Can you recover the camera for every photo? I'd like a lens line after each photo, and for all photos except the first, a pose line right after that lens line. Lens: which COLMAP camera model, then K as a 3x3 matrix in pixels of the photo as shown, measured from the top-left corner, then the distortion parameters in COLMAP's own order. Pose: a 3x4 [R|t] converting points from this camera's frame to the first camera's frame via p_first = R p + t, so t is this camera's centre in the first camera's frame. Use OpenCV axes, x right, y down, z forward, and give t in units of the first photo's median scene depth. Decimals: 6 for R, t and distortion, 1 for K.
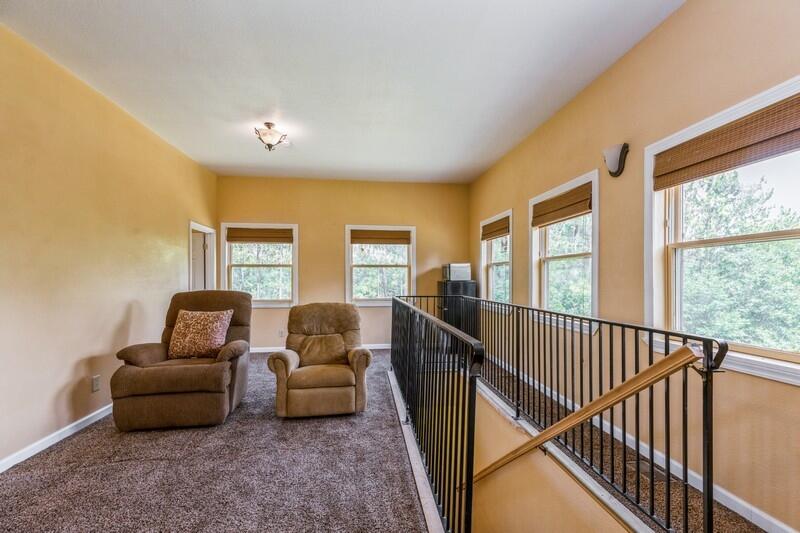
lens RADIAL K [[360.8, 0, 406.1], [0, 360.8, 279.6], [0, 0, 1]] dist [0.003924, 0.000190]
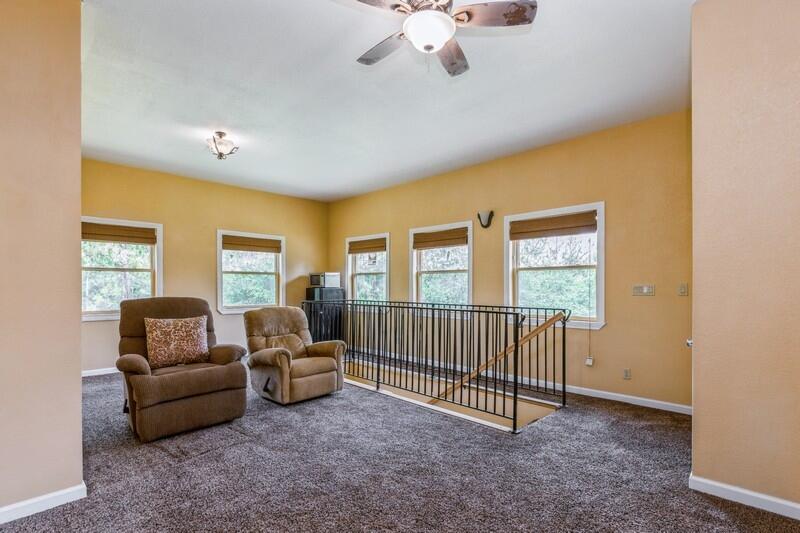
lens RADIAL K [[383.8, 0, 400.3], [0, 383.8, 285.3], [0, 0, 1]] dist [-0.000747, -0.000179]
pose [[0.795101, 0.004336, 0.606462, -0.586103], [-0.000853, 0.999981, -0.006031, 0.003945], [-0.606477, 0.004278, 0.795090, -0.154847]]
